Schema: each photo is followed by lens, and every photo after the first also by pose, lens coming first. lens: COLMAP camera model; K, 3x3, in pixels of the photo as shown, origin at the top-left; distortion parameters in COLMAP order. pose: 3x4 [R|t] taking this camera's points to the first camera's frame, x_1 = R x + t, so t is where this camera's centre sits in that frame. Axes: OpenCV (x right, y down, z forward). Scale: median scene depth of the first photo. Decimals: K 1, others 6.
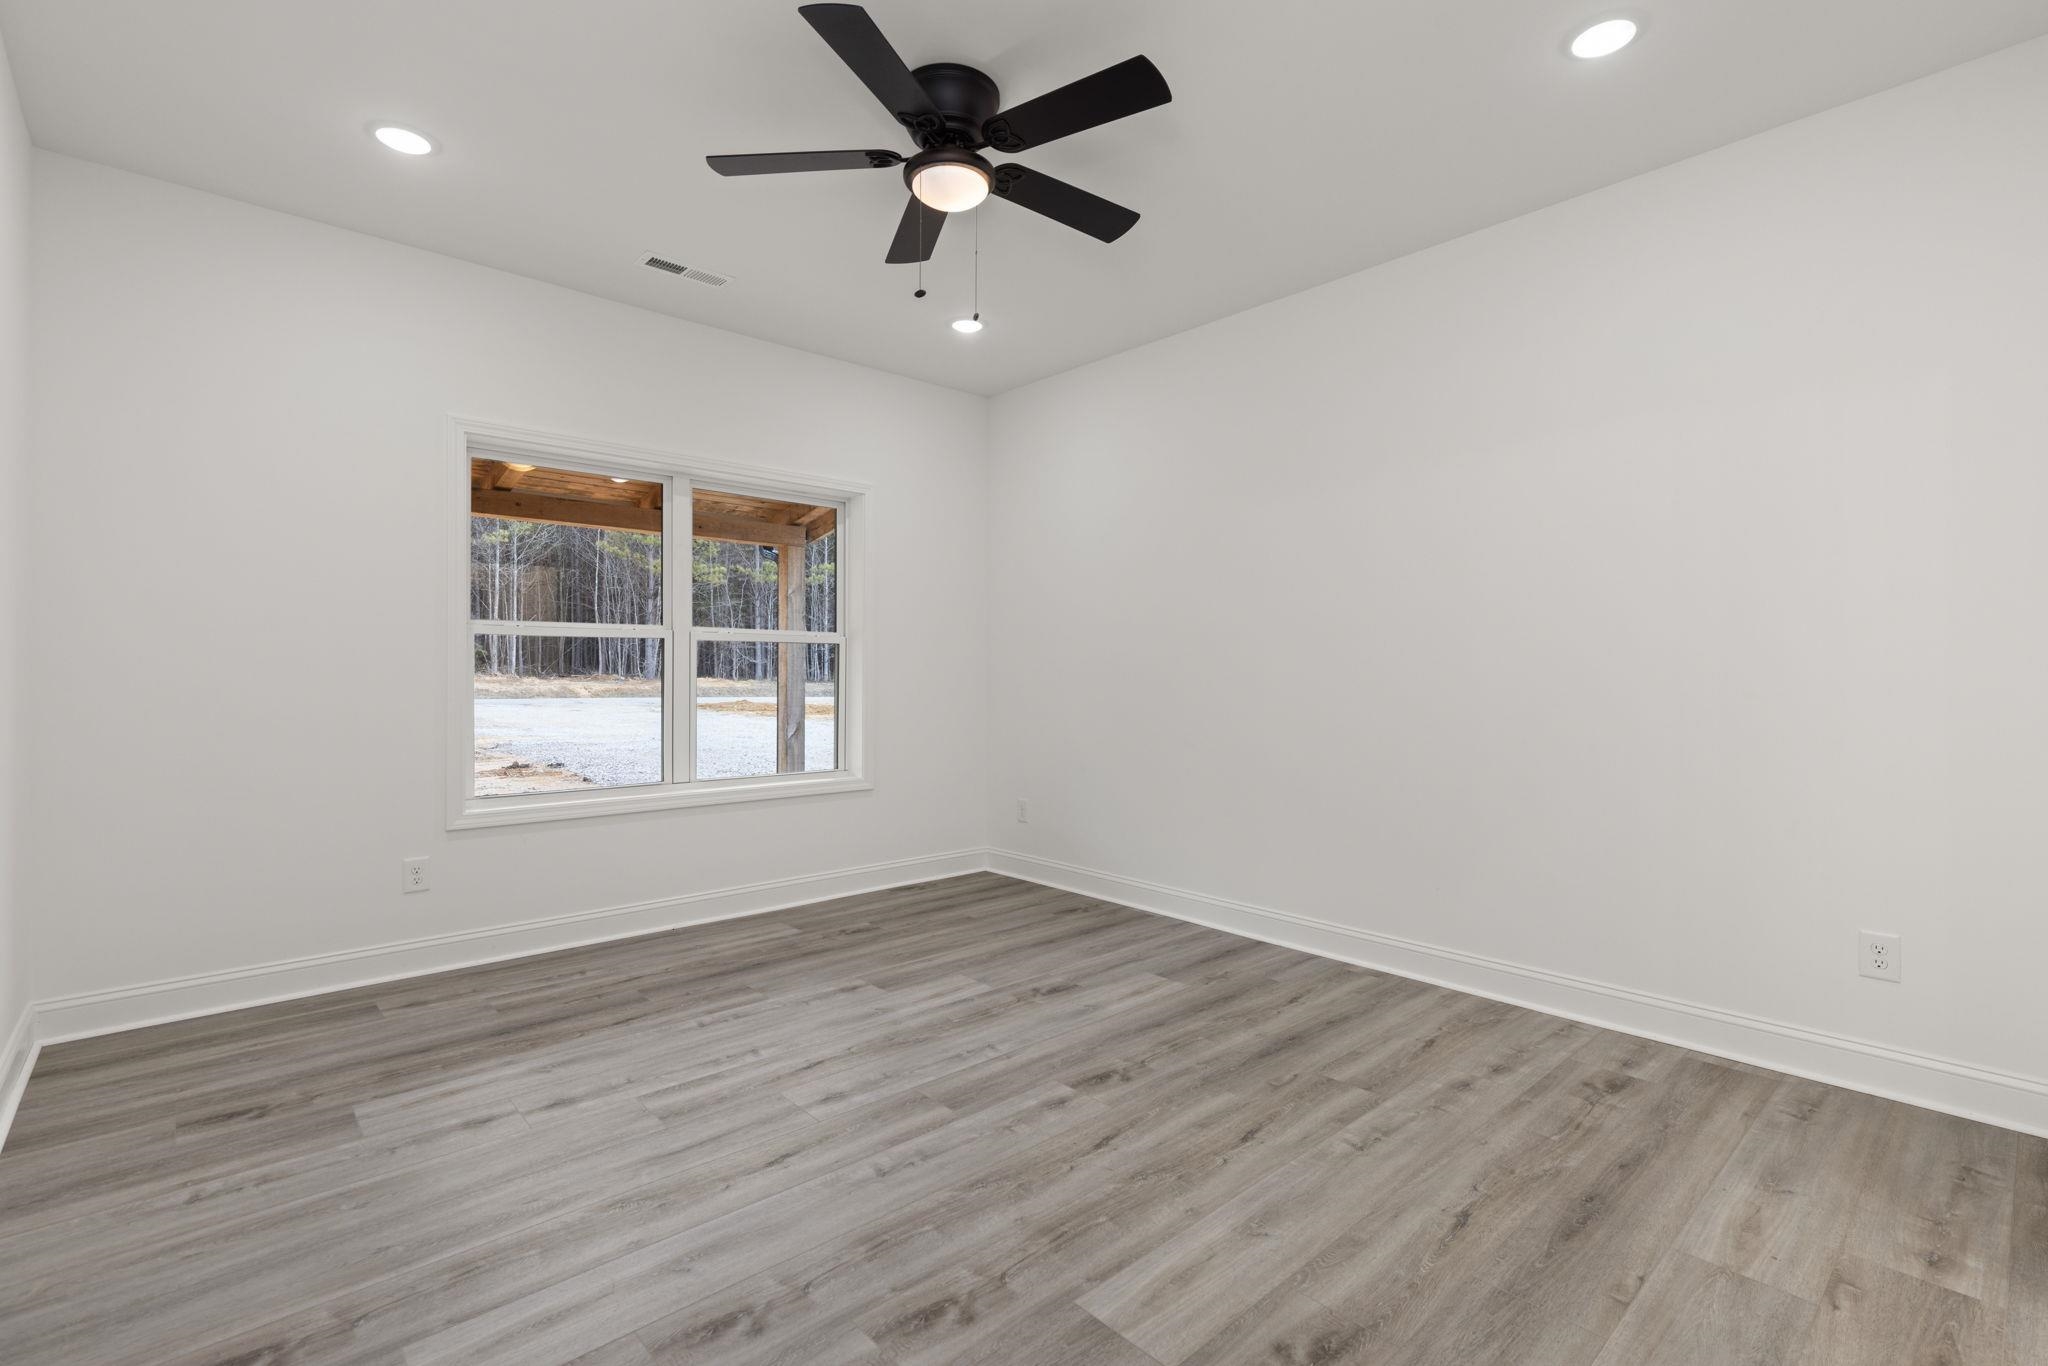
lens RADIAL K [[913.5, 0, 1054.0], [0, 913.5, 666.3], [0, 0, 1]] dist [0.001153, 0.000315]
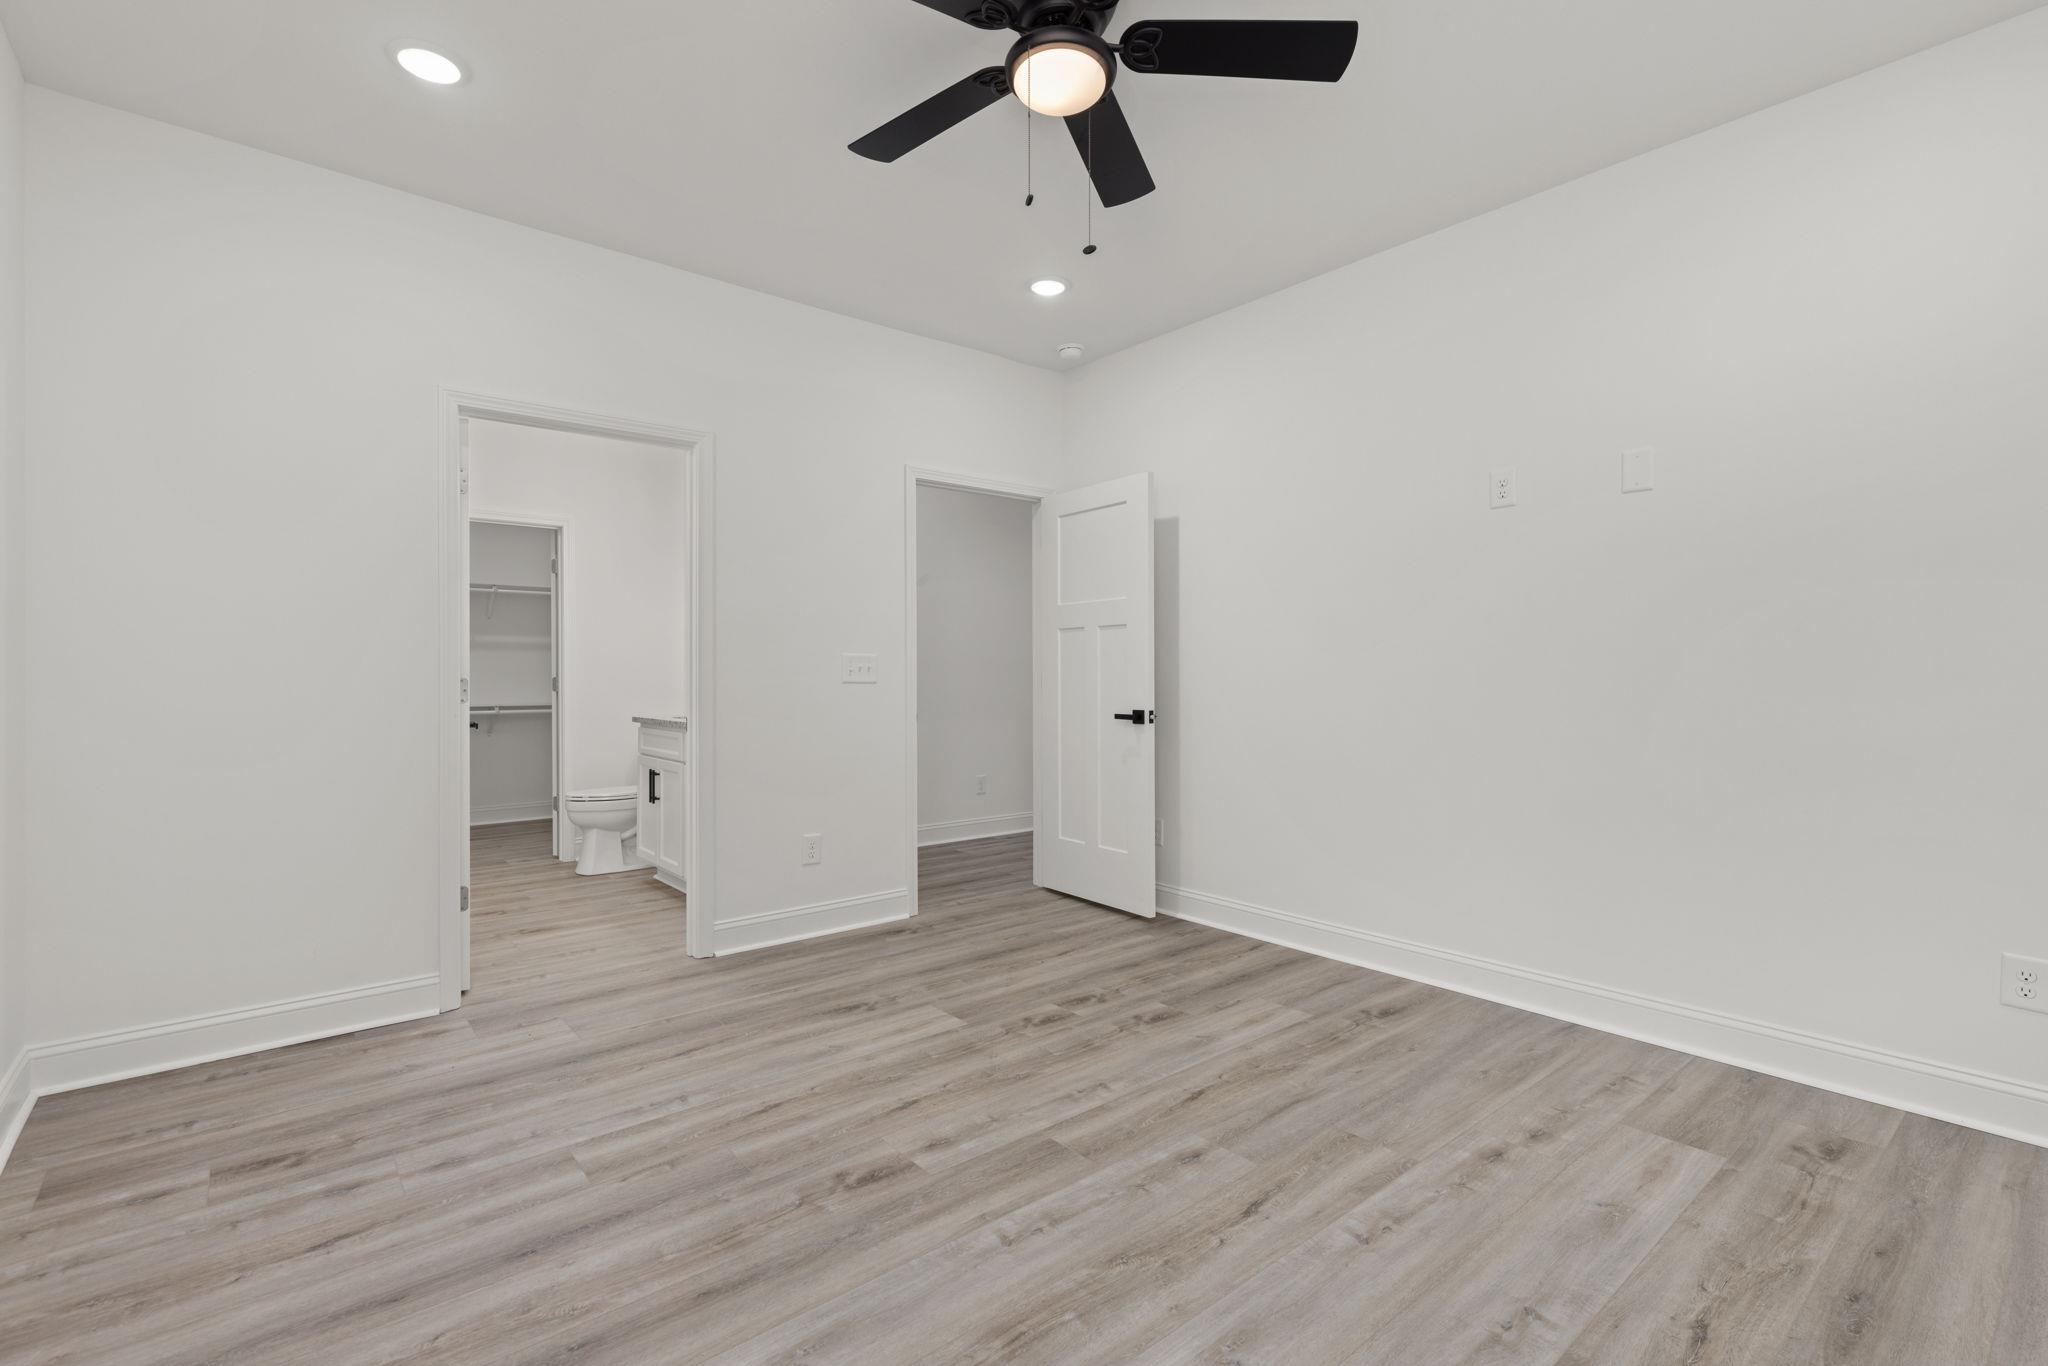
lens RADIAL K [[913.5, 0, 1054.0], [0, 913.5, 666.3], [0, 0, 1]] dist [0.001153, 0.000315]
pose [[-0.999211, 0.000577, 0.039723, -0.151777], [-0.000209, 0.999804, -0.019781, 0.021424], [-0.039726, -0.019773, -0.999015, 1.952449]]
